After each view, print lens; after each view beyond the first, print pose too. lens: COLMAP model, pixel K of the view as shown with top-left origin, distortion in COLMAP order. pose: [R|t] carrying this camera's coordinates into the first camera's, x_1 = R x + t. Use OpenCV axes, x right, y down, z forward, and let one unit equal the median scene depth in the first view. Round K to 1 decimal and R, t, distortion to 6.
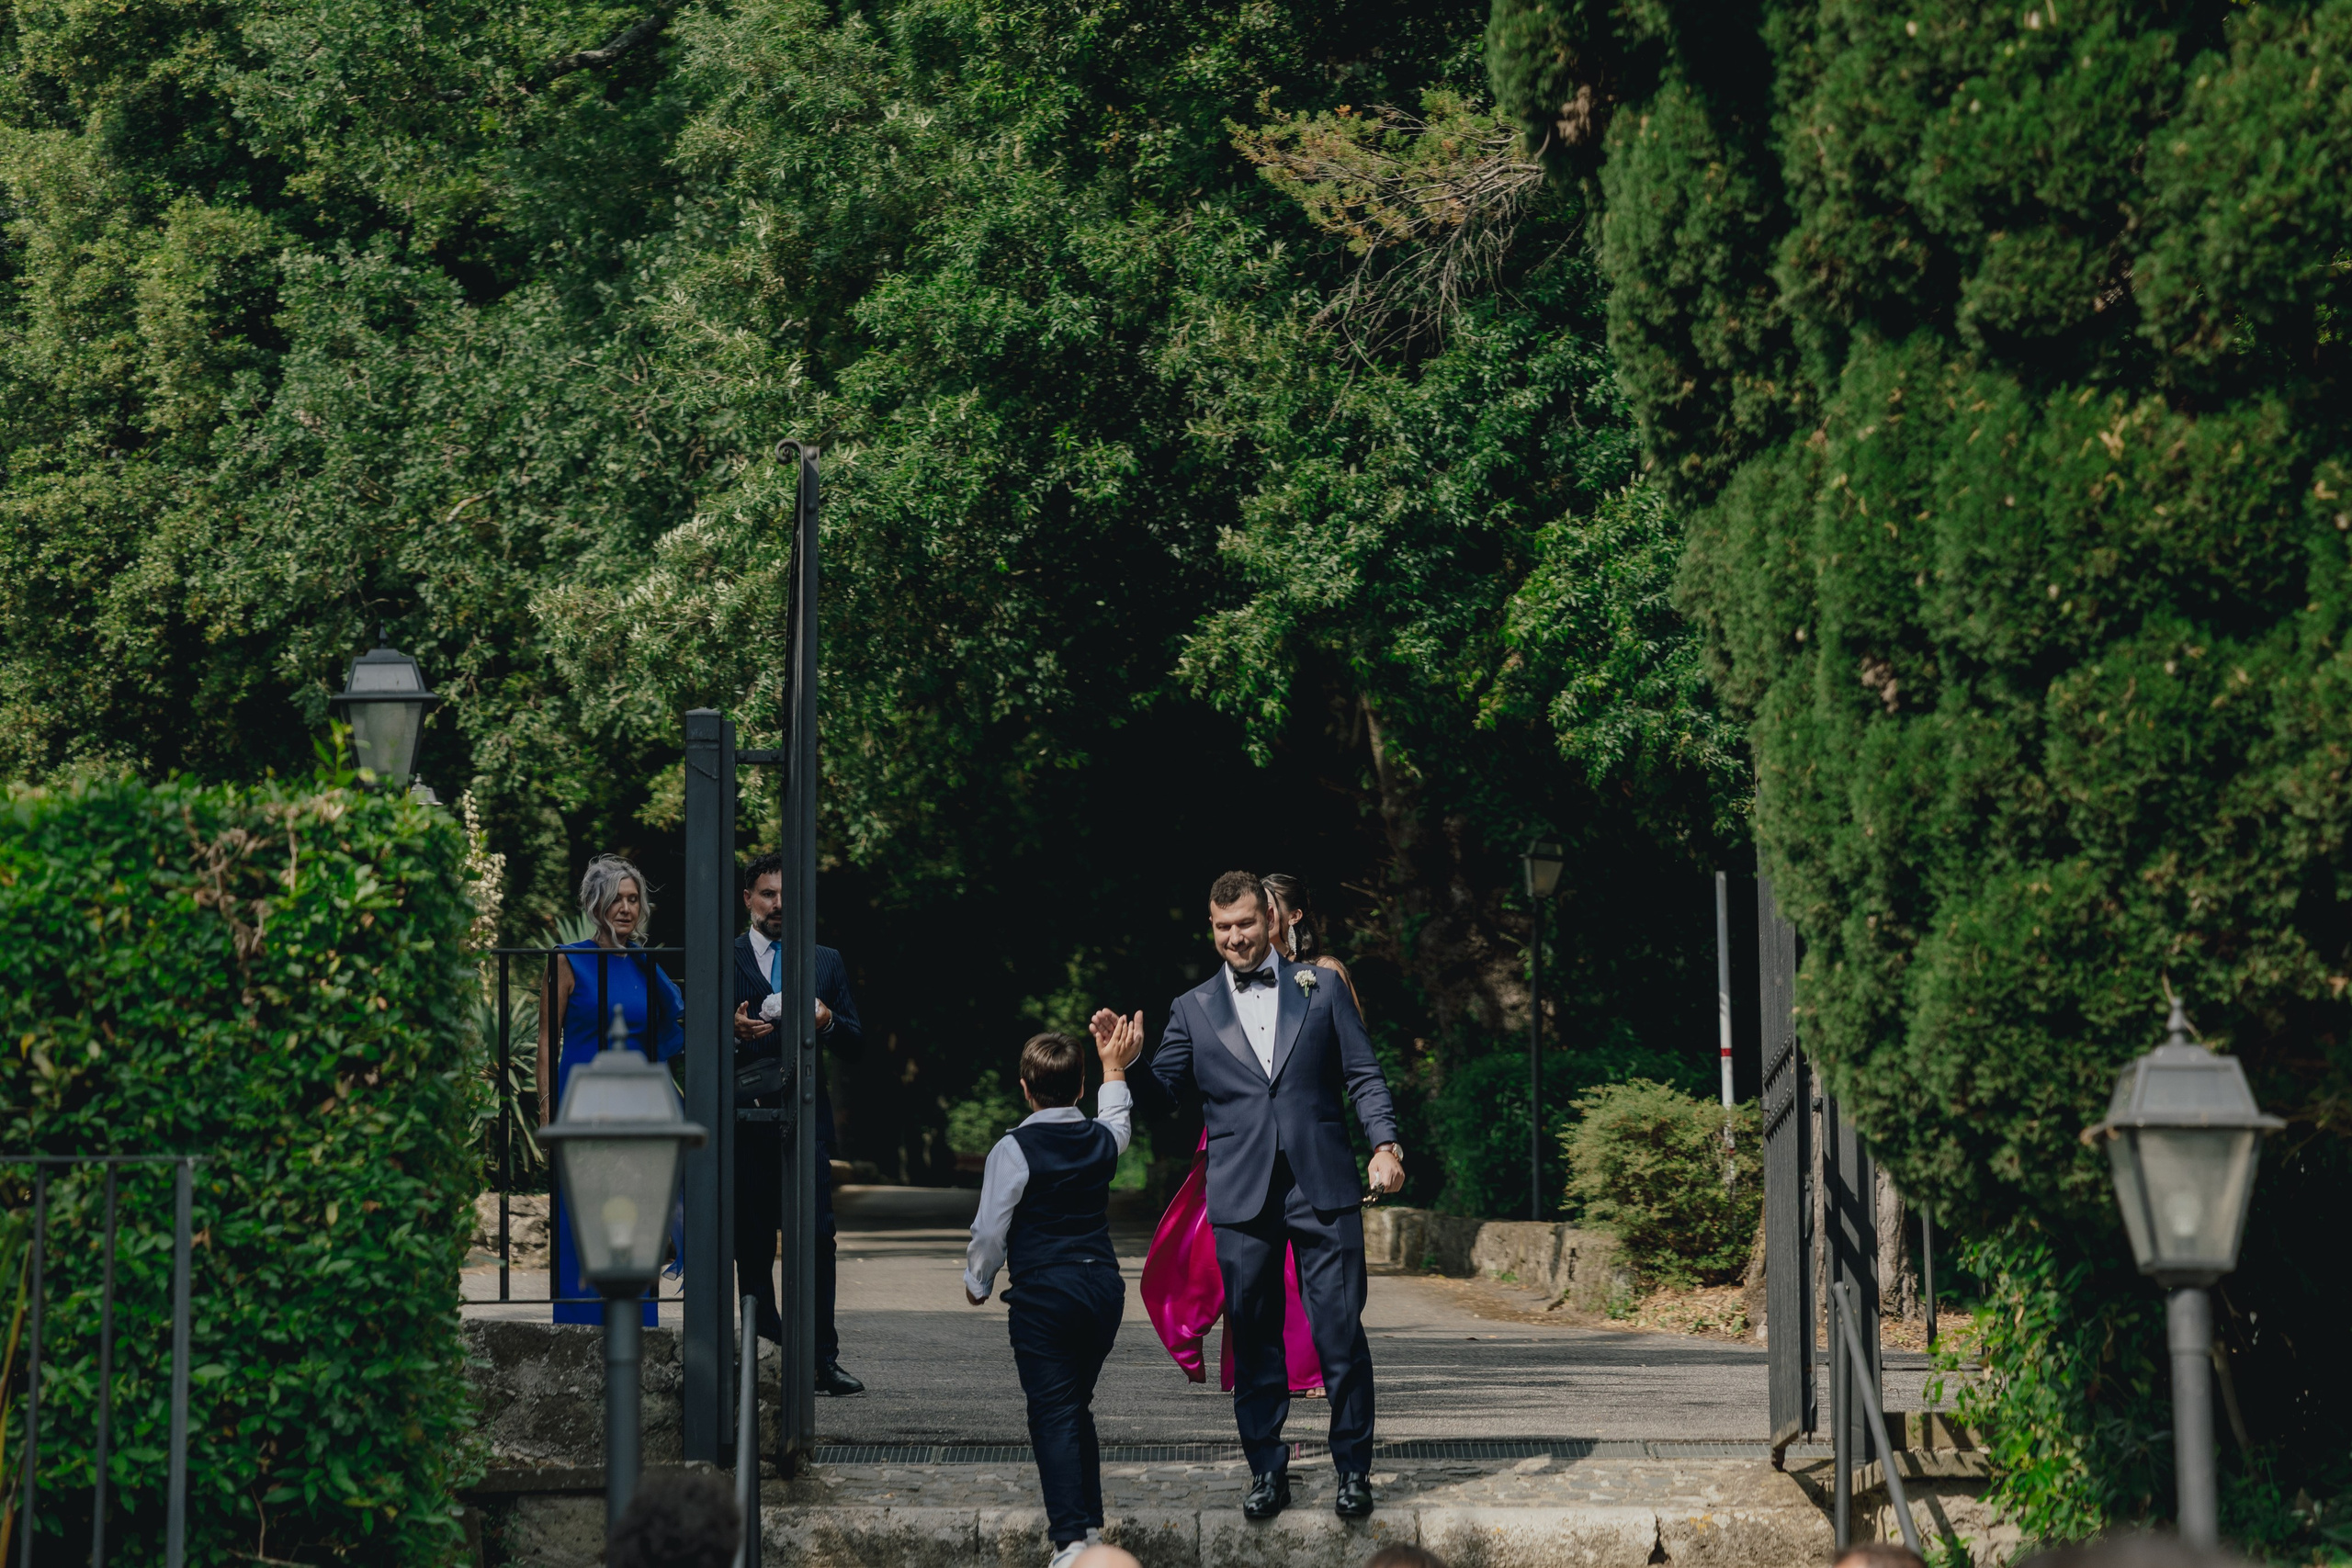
lens RADIAL K [[6856.1, 0, 1077.6], [0, 6856.1, 787.5], [0, 0, 1]] dist [0.034542, 12.522711]
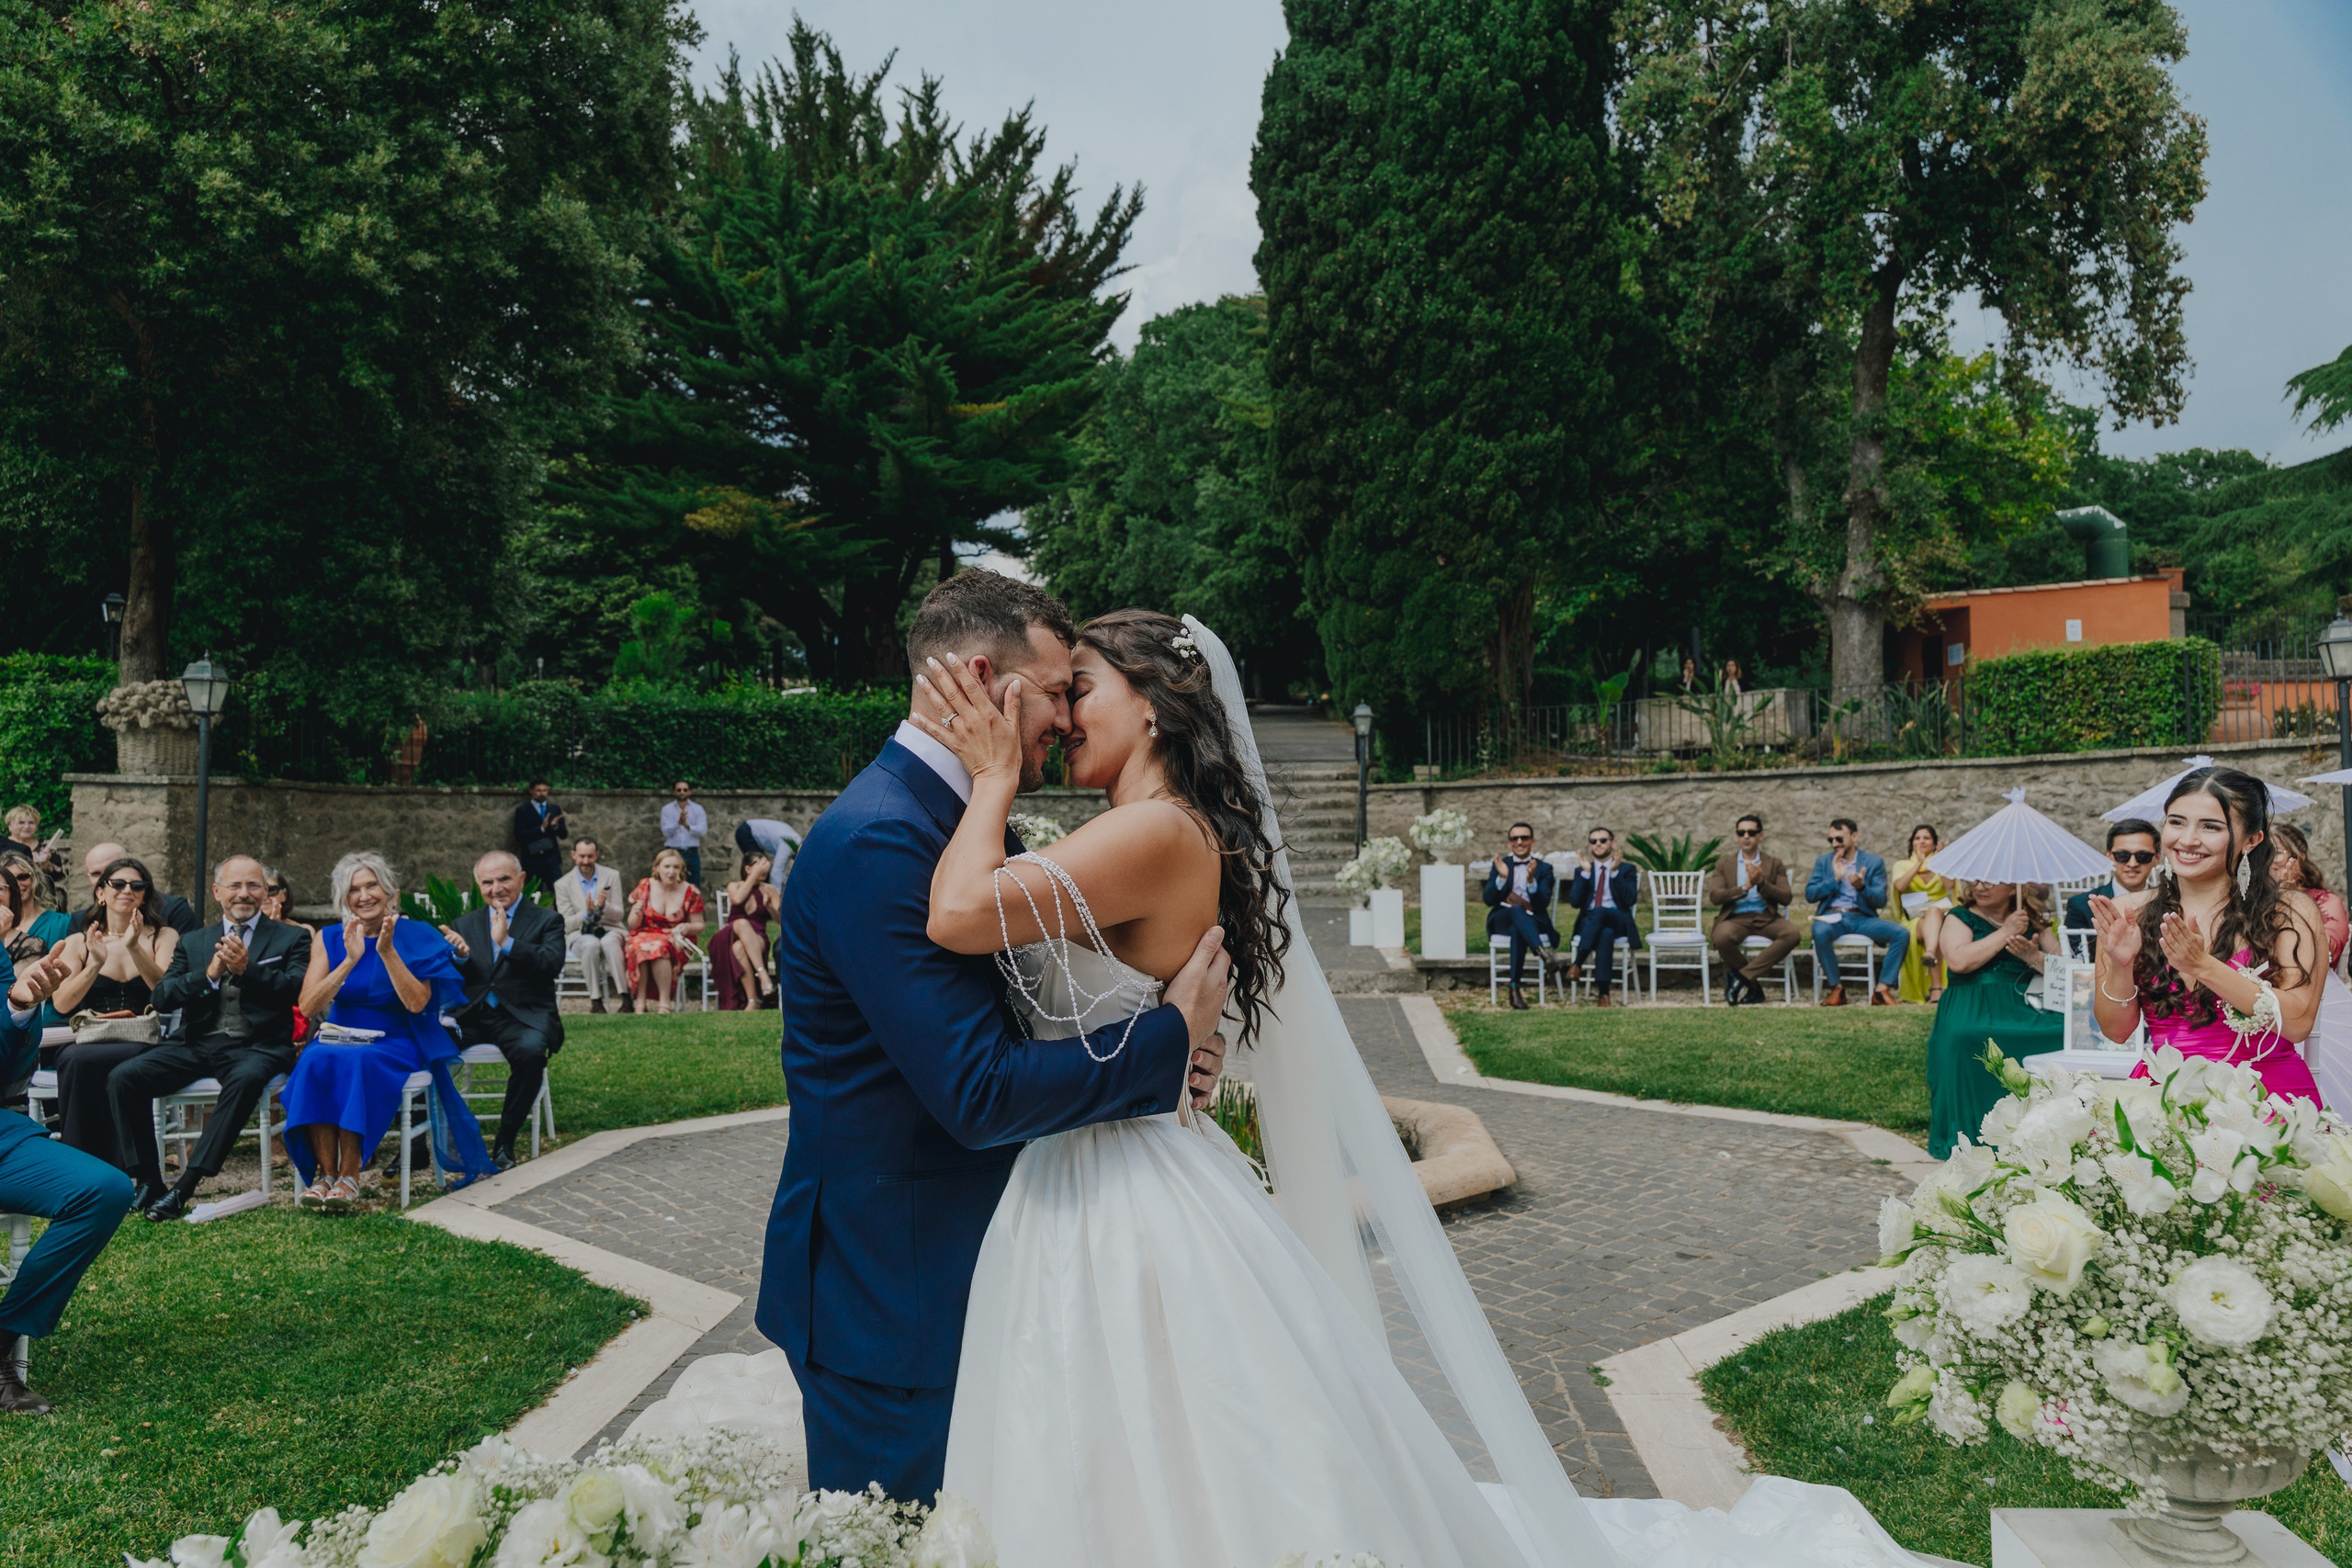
lens RADIAL K [[1662.6, 0, 1176.0], [0, 1662.6, 784.0], [0, 0, 1]] dist [0.000226, -0.000480]
pose [[0.995366, -0.006194, -0.095963, 0.102525], [0.016628, 0.993978, 0.108313, -0.056141], [0.094715, -0.109407, 0.989474, -0.585905]]
